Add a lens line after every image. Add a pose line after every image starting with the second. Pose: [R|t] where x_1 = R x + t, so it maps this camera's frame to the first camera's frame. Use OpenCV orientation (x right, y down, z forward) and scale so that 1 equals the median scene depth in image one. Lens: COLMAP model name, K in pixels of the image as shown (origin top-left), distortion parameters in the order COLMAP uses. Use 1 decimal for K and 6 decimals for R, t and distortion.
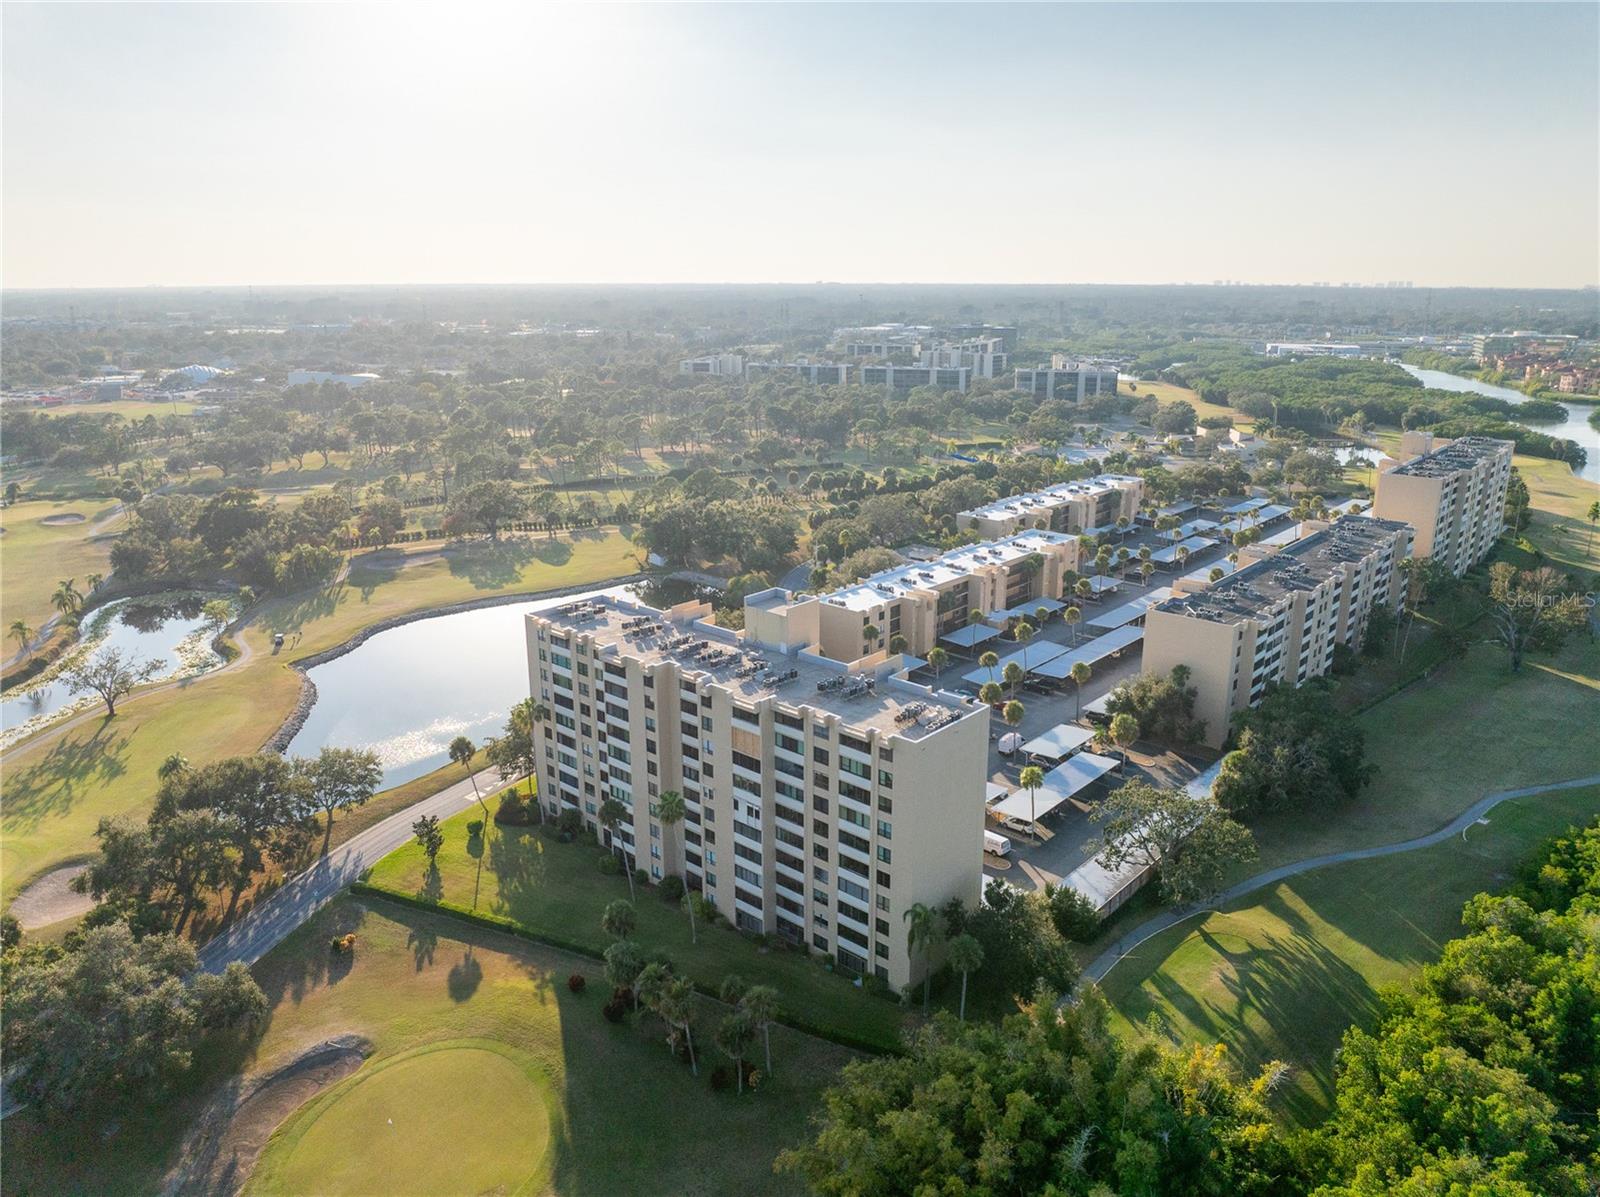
lens RADIAL K [[1120.3, 0, 800.0], [0, 1120.3, 598.5], [0, 0, 1]] dist [-0.039644, 0.000023]
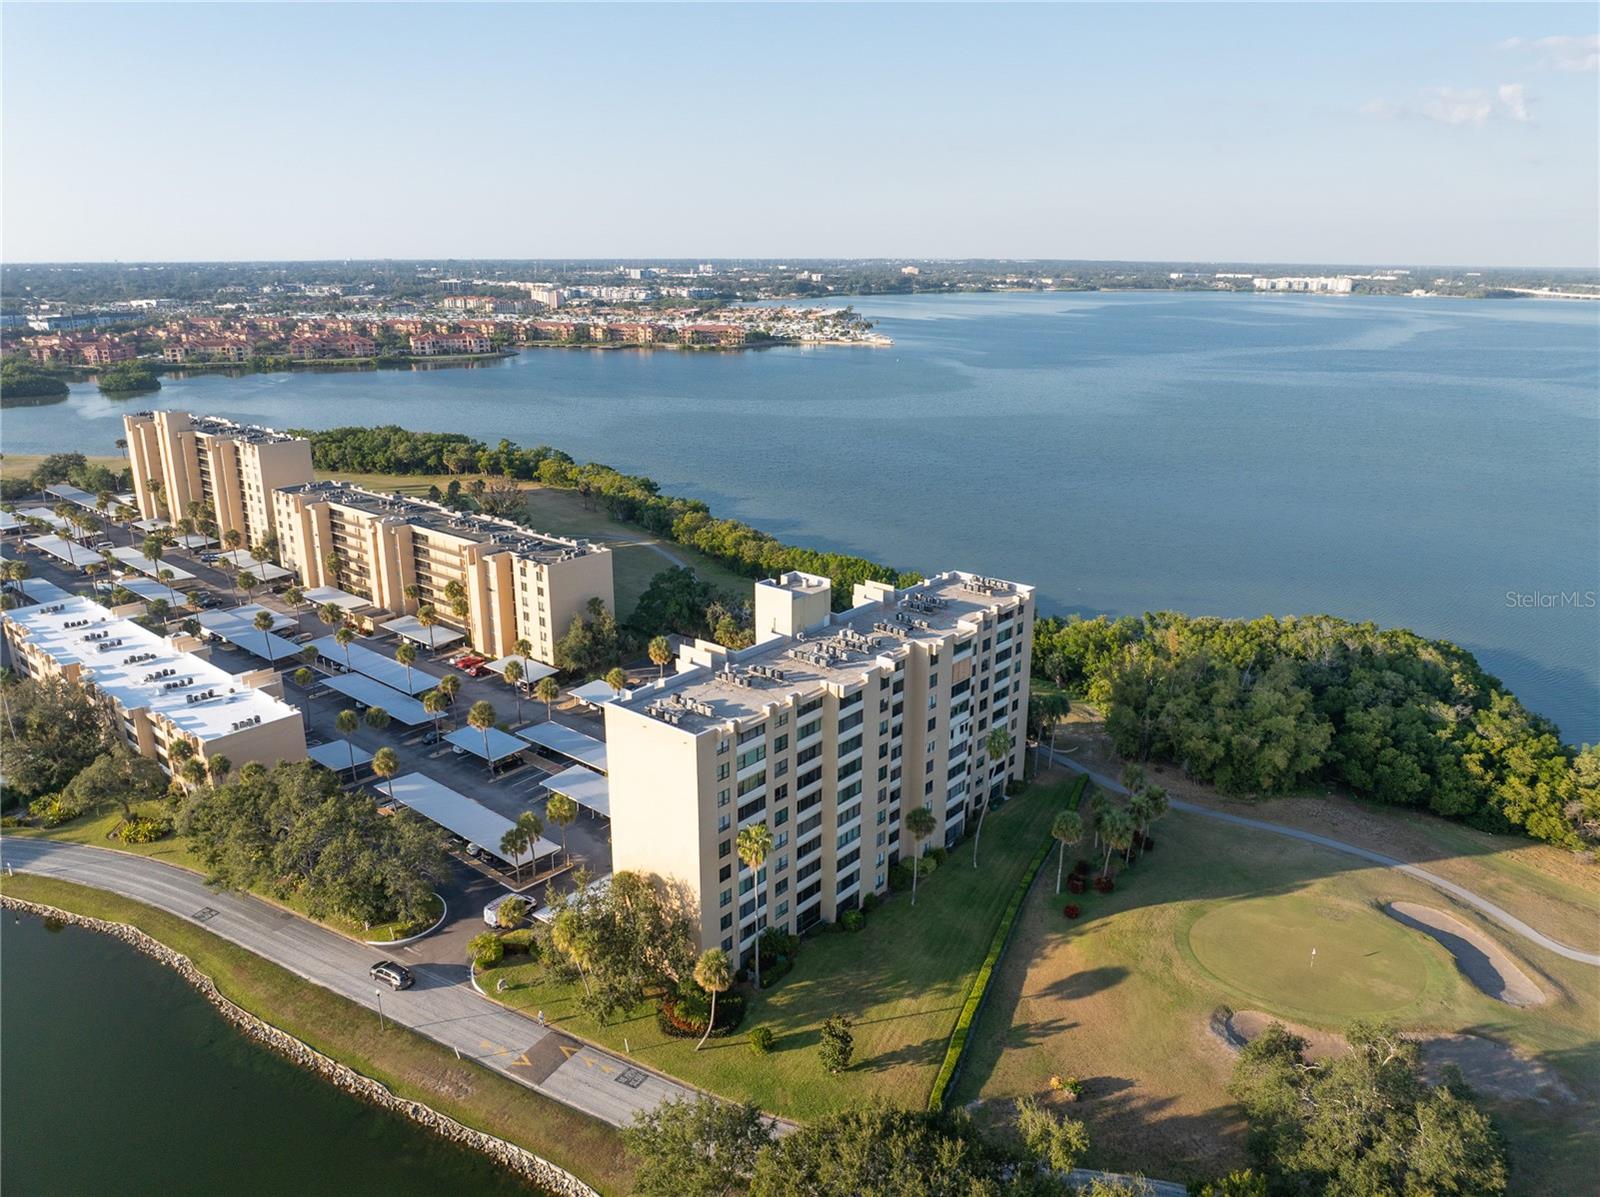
lens RADIAL K [[1120.3, 0, 800.0], [0, 1120.3, 598.5], [0, 0, 1]] dist [-0.039644, 0.000023]
pose [[-0.058090, -0.279069, 0.958512, -1.072780], [0.262513, 0.922074, 0.284370, -0.296141], [-0.963178, 0.268141, 0.019696, 1.076944]]
